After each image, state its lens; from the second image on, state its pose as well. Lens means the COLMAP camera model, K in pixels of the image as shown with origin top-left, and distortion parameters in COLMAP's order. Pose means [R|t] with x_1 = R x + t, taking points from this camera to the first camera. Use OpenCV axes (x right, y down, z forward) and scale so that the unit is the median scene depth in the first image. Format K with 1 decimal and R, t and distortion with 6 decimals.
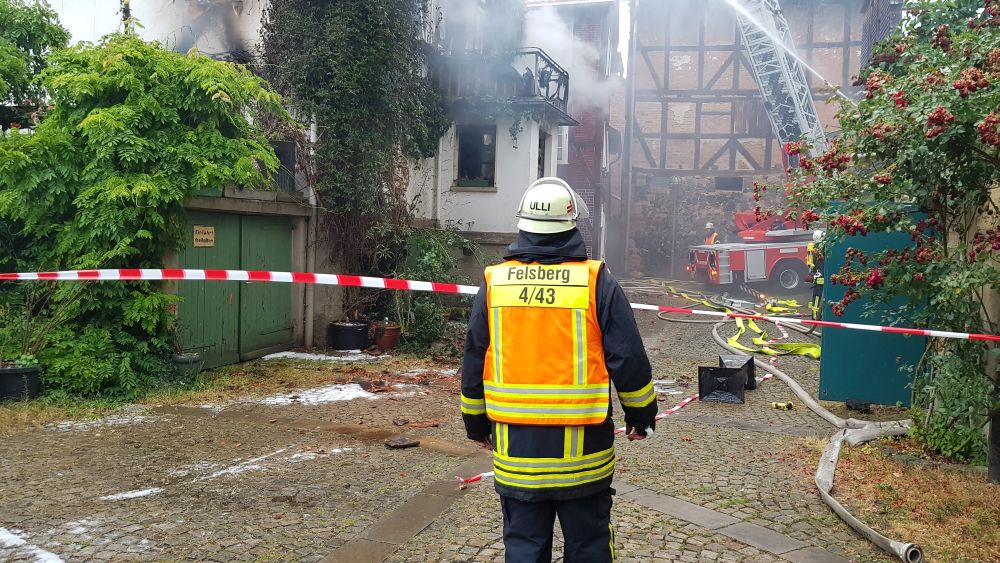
lens RADIAL K [[779.3, 0, 518.1], [0, 779.3, 273.6], [0, 0, 1]] dist [0.067146, -0.107635]
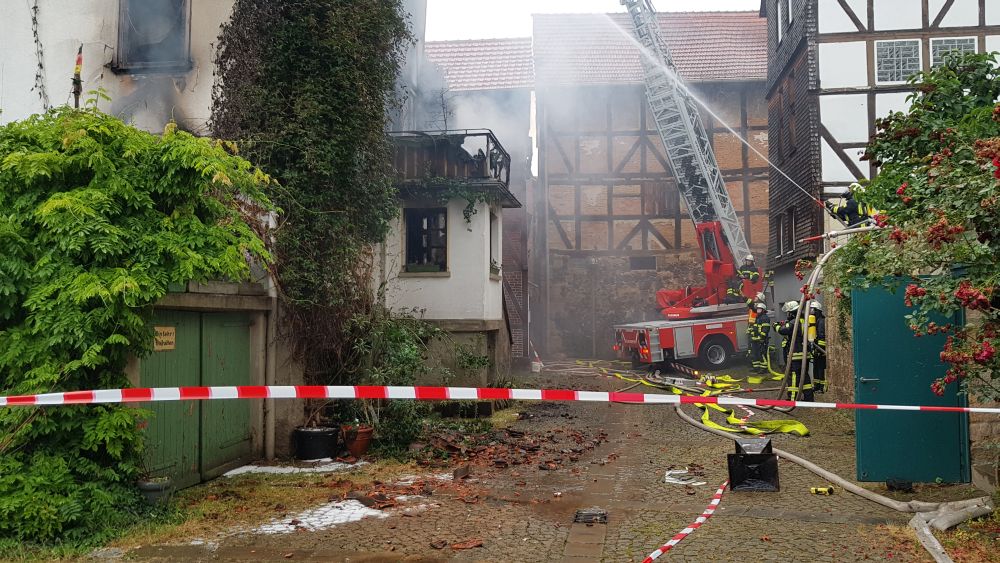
lens RADIAL K [[779.3, 0, 518.4], [0, 779.3, 285.2], [0, 0, 1]] dist [0.067146, -0.107635]
pose [[0.986492, -0.031217, 0.160808, -0.129599], [0.045809, 0.995080, -0.087845, -0.009758], [-0.157274, 0.094024, 0.983069, 0.071204]]
